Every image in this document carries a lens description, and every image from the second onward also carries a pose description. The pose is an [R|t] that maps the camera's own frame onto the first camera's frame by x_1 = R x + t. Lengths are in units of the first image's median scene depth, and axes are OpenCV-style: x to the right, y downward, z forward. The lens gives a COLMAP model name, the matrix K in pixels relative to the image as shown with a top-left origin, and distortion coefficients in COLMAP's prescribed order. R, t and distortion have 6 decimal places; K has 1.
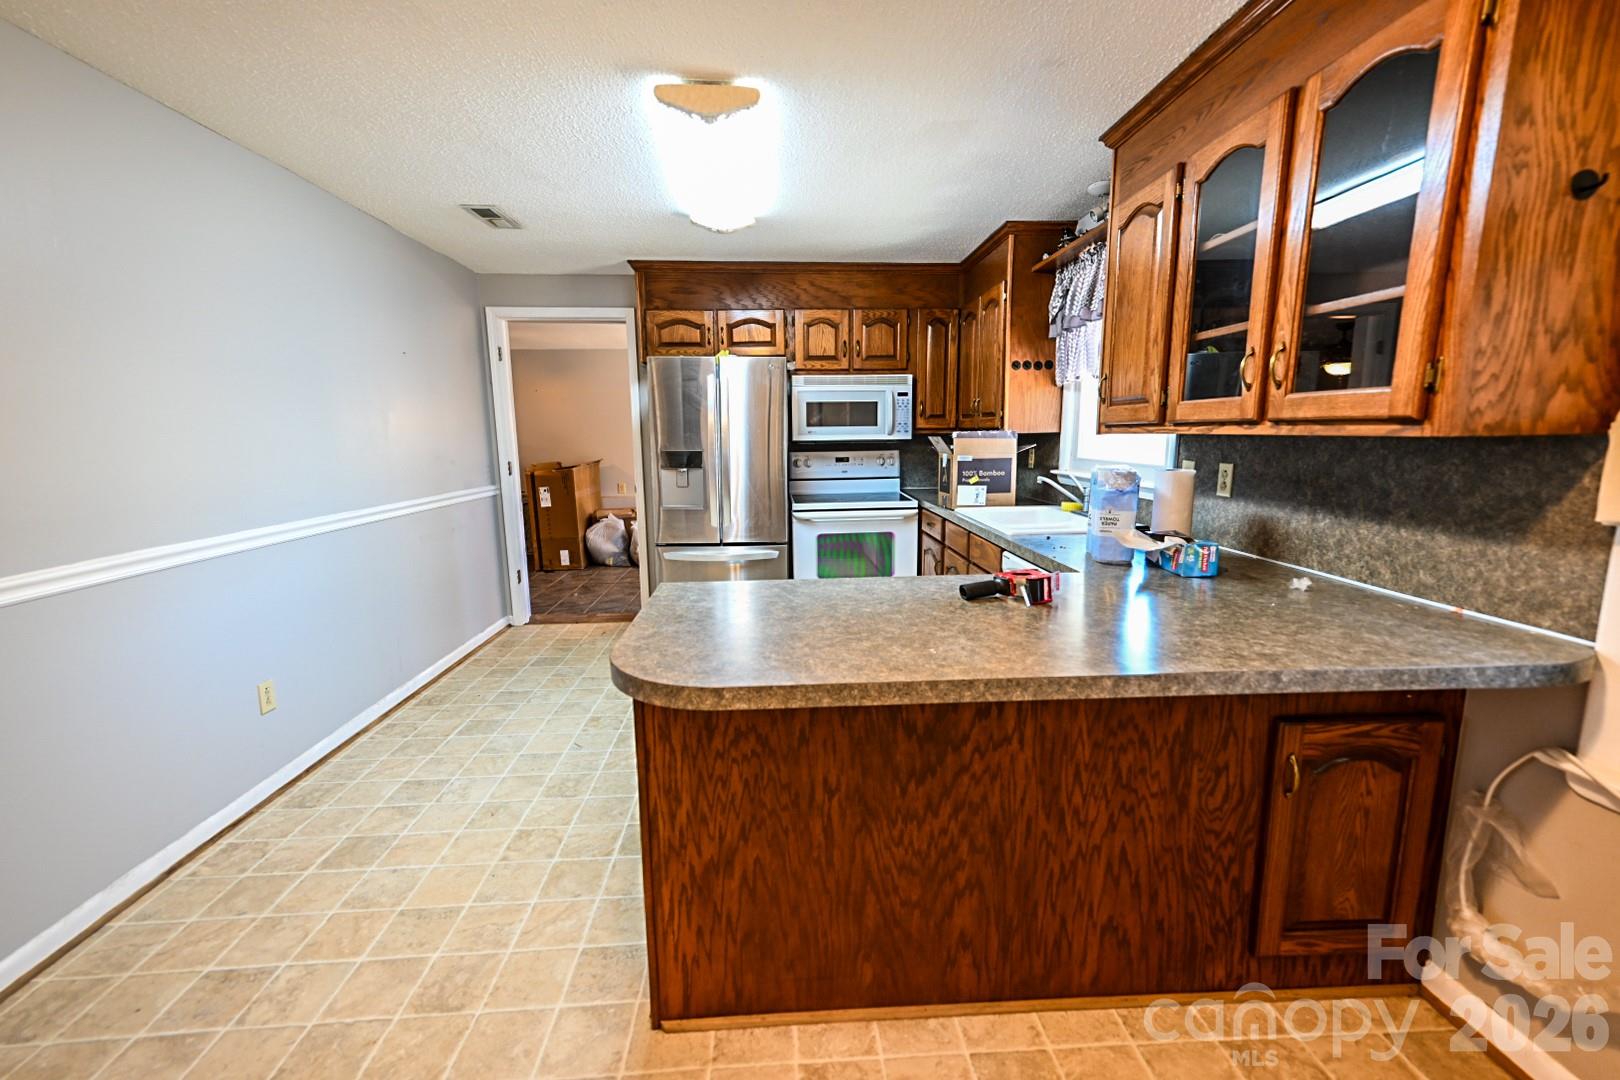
lens RADIAL K [[672.3, 0, 811.0], [0, 672.3, 542.7], [0, 0, 1]] dist [0.016297, 0.000071]
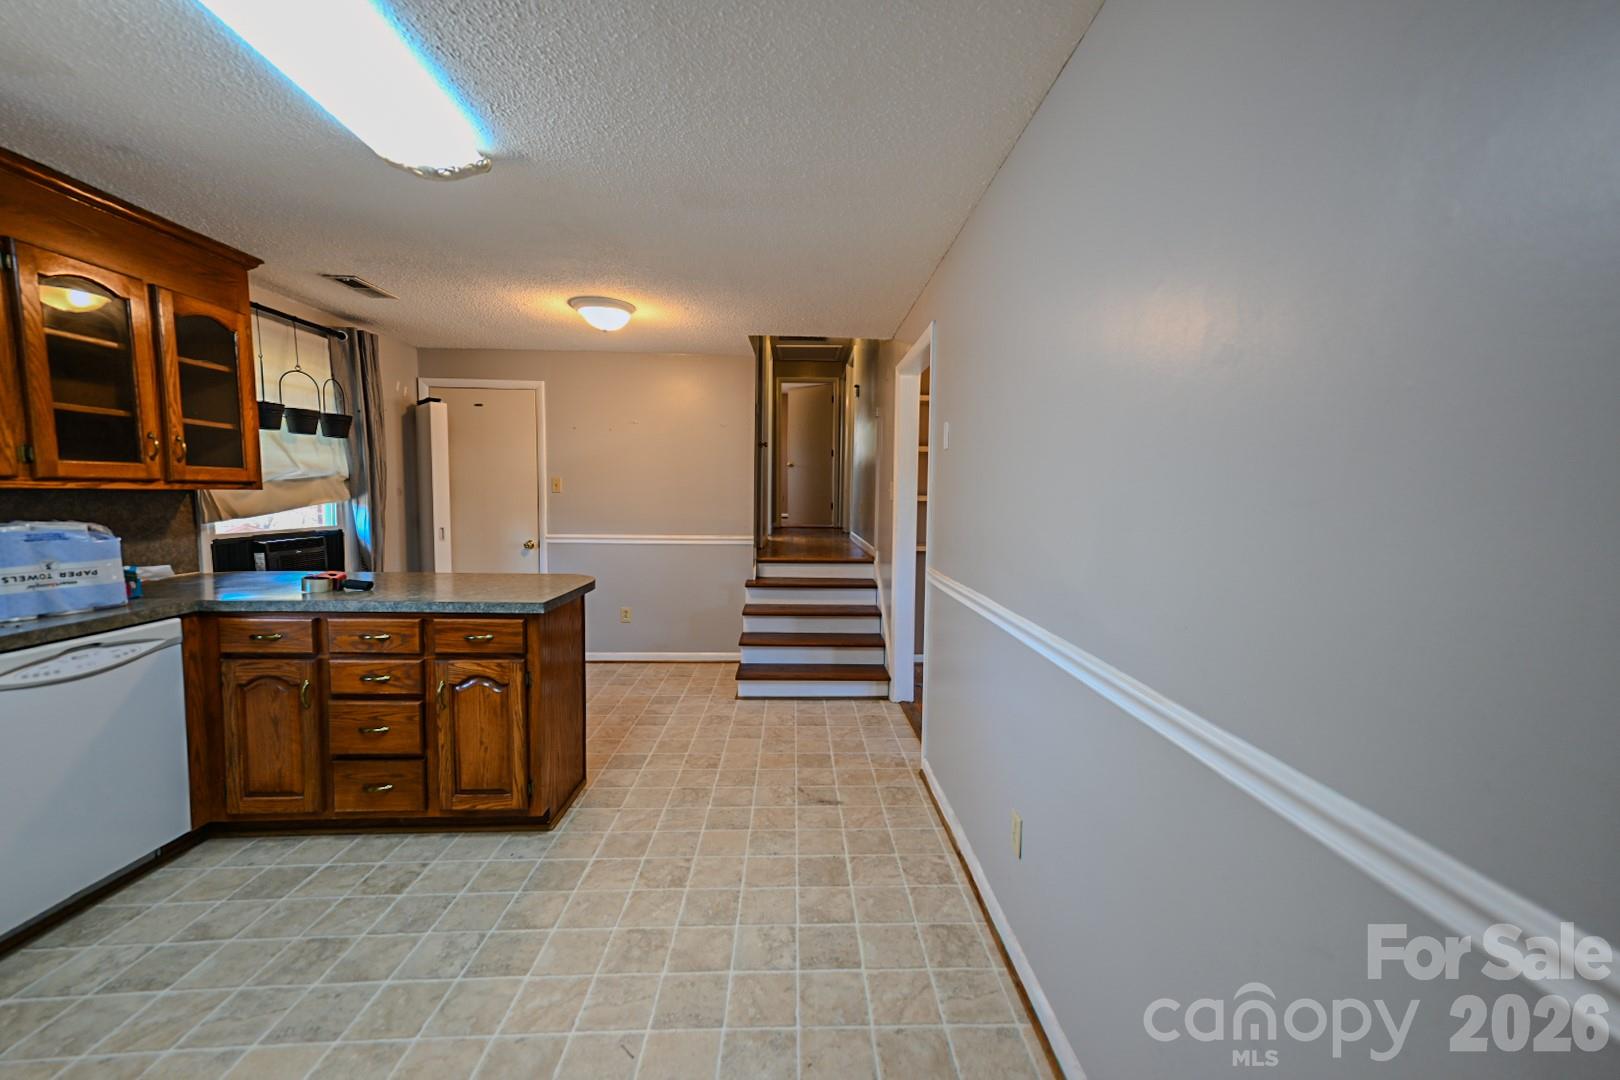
lens RADIAL K [[626.3, 0, 813.7], [0, 626.3, 544.2], [0, 0, 1]] dist [0.024568, 0.000355]
pose [[-0.999692, -0.004741, 0.024342, -0.974170], [0.001346, 0.969746, 0.244113, -0.437182], [-0.024763, 0.244070, -0.969441, 2.684390]]
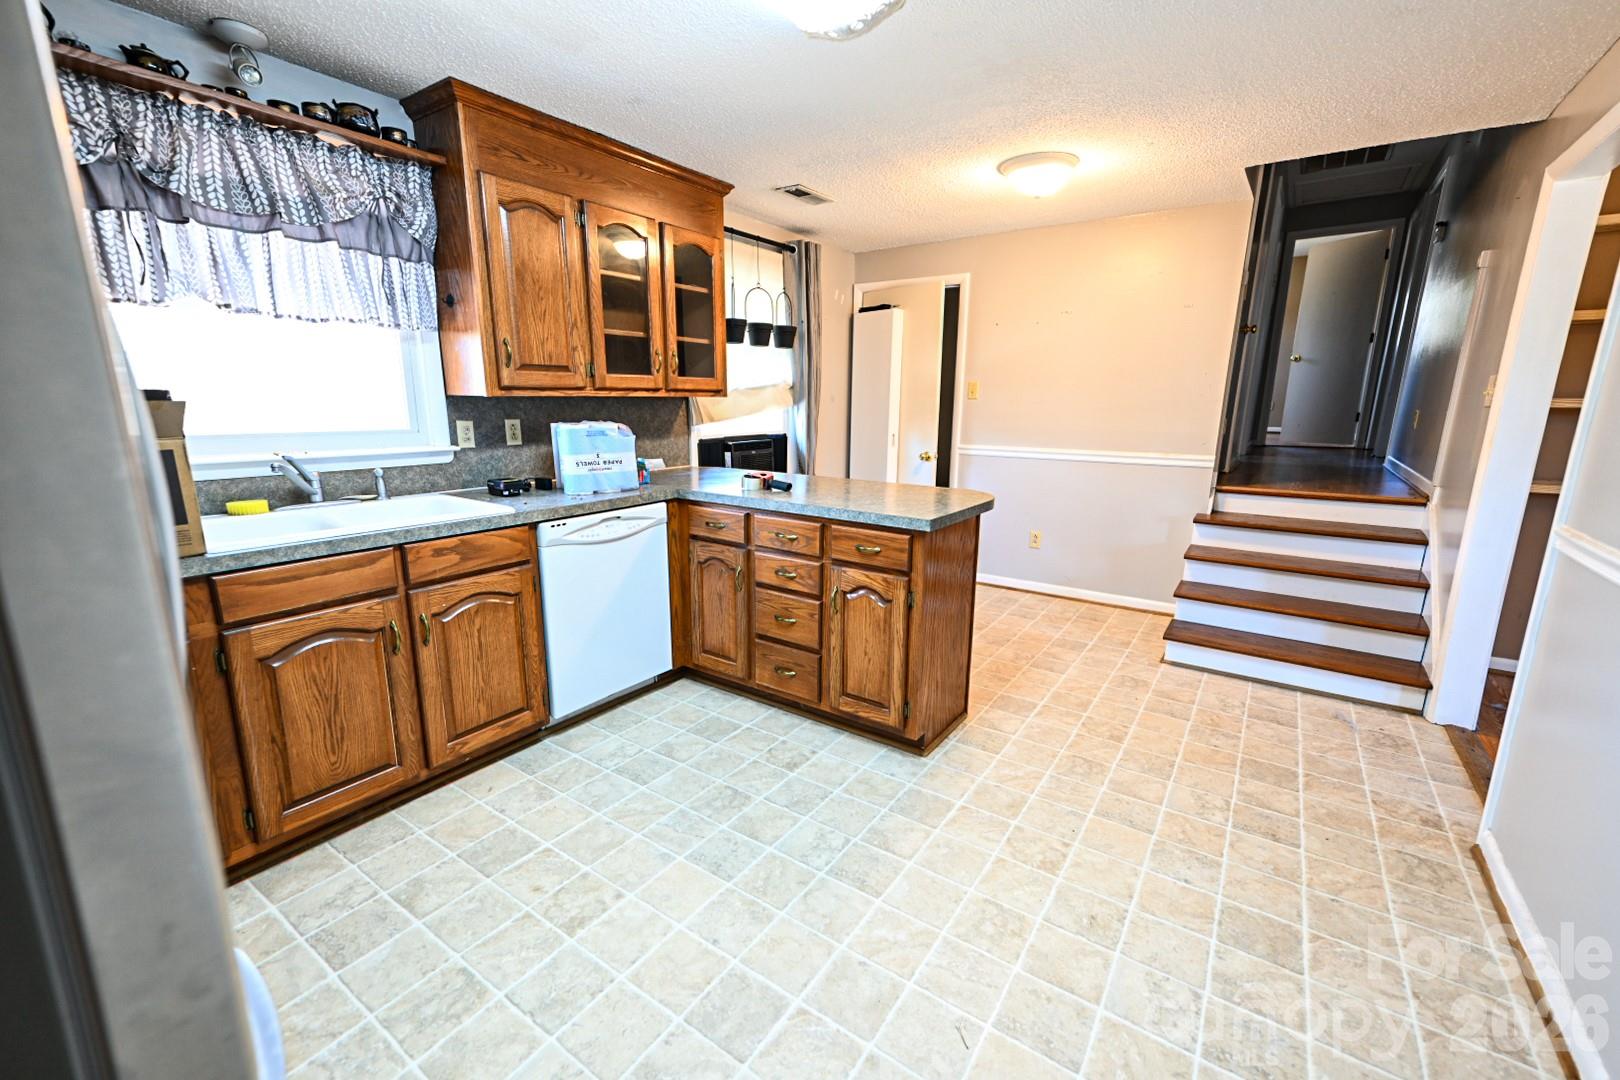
lens RADIAL K [[672.3, 0, 811.0], [0, 672.3, 542.7], [0, 0, 1]] dist [0.016297, 0.000071]
pose [[-0.786692, -0.127388, 0.604059, -0.977060], [0.102033, 0.938192, 0.330734, -0.397834], [-0.608855, 0.321819, -0.725071, 2.505771]]
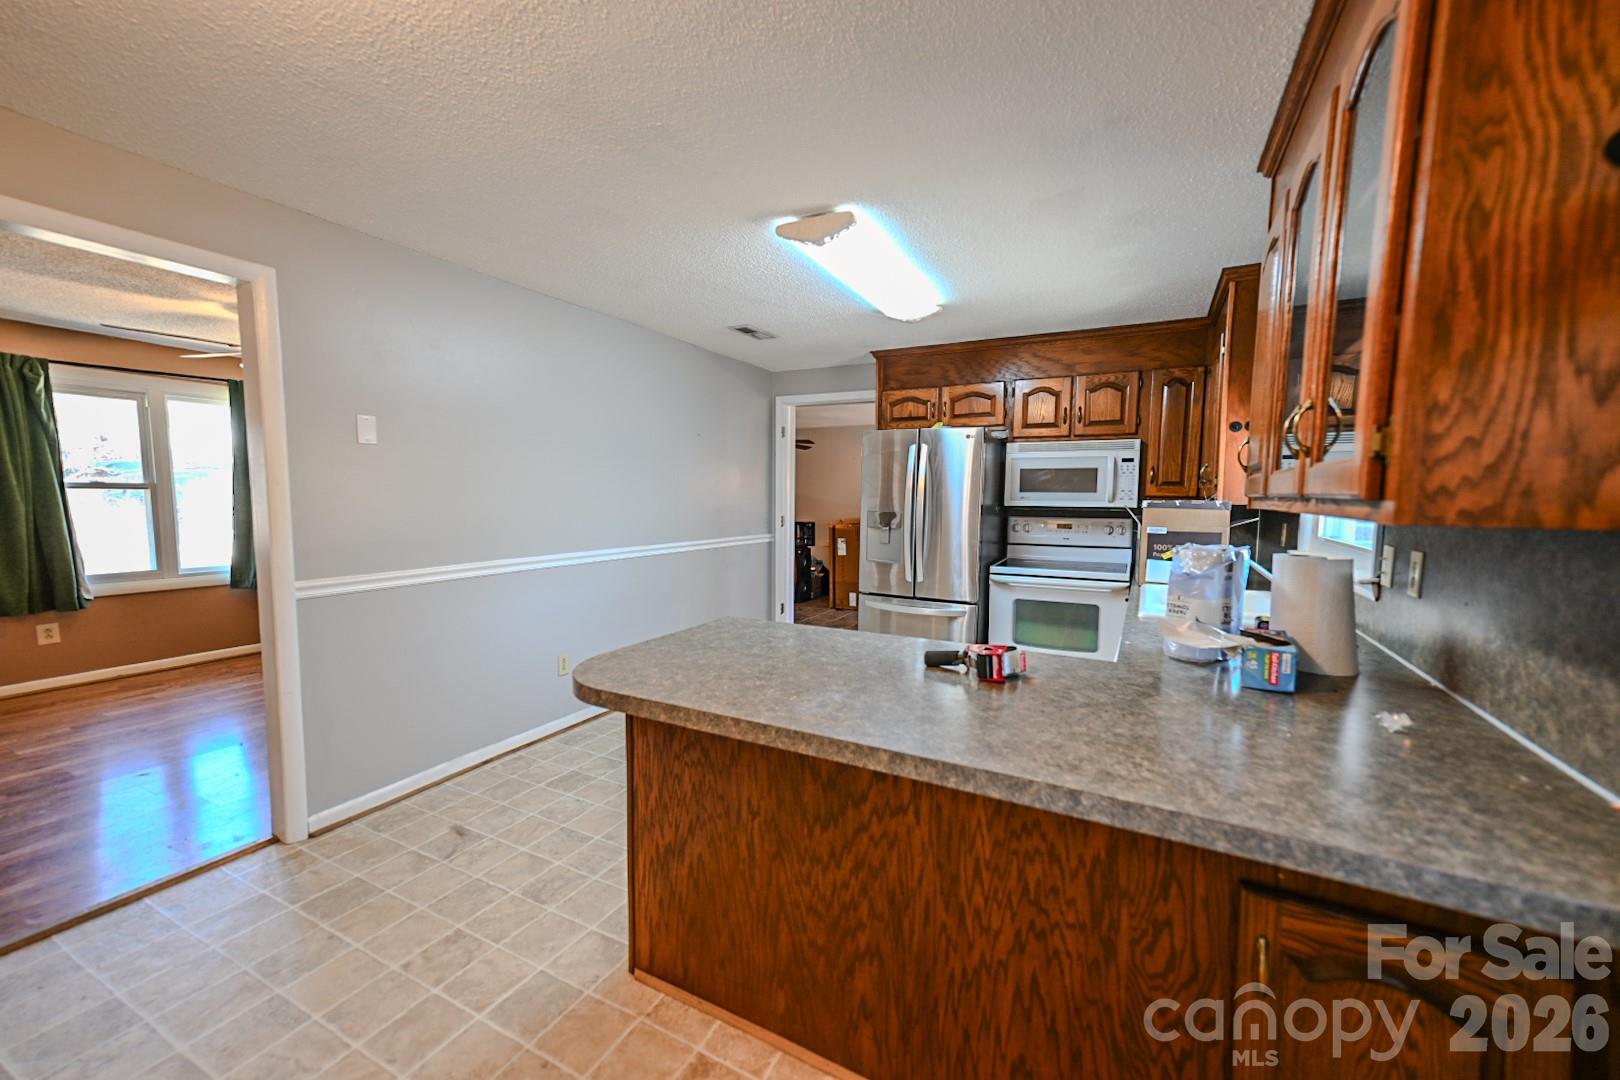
lens RADIAL K [[626.3, 0, 813.7], [0, 626.3, 544.2], [0, 0, 1]] dist [0.024568, 0.000355]
pose [[0.858241, 0.060362, -0.509685, 0.606037], [-0.102419, 0.993229, -0.054833, -0.029937], [0.502924, 0.099261, 0.858612, 0.098019]]
